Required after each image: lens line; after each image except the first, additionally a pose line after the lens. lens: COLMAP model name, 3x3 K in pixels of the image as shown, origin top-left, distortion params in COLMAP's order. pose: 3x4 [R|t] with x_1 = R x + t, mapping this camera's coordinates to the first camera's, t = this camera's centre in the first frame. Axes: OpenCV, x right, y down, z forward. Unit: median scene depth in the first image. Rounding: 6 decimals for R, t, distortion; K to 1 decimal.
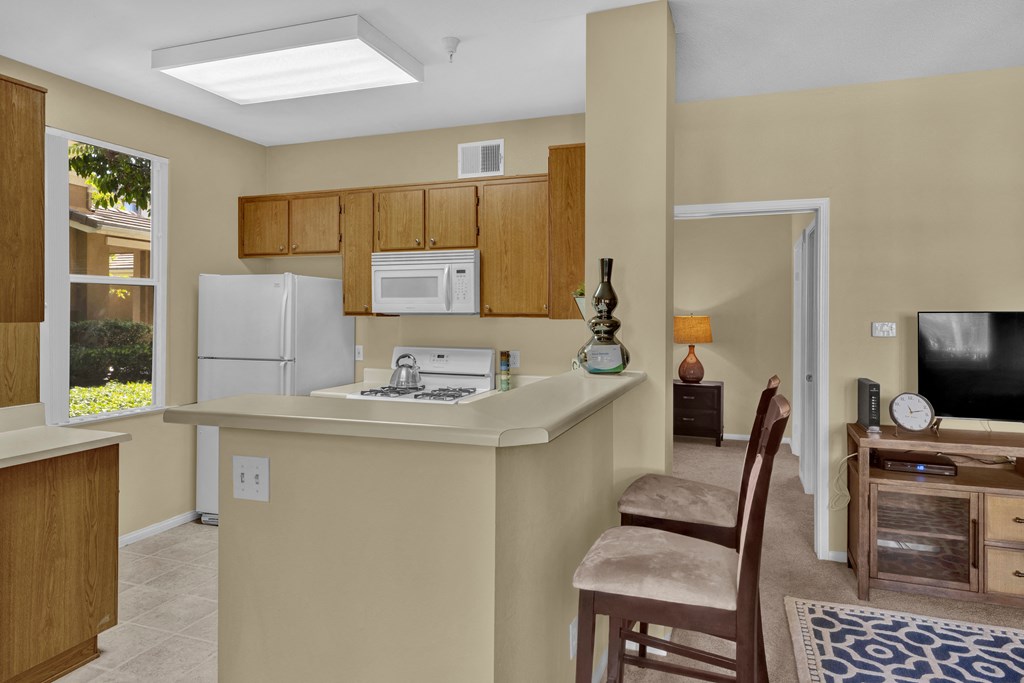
lens RADIAL K [[637.3, 0, 511.0], [0, 637.3, 308.1], [0, 0, 1]] dist [-0.002255, -0.000708]
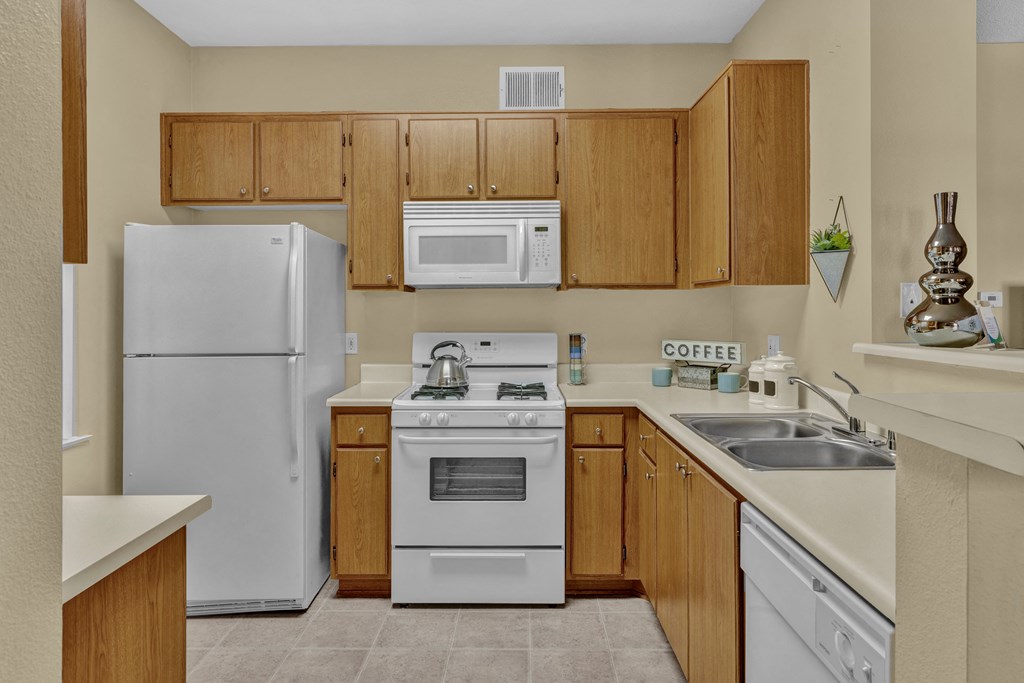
lens RADIAL K [[637.3, 0, 511.0], [0, 637.3, 308.1], [0, 0, 1]] dist [-0.002255, -0.000708]
pose [[0.939467, -0.008441, 0.342537, -0.356136], [0.006538, 0.999956, 0.006710, 0.029790], [-0.342578, -0.004064, 0.939480, 0.287158]]
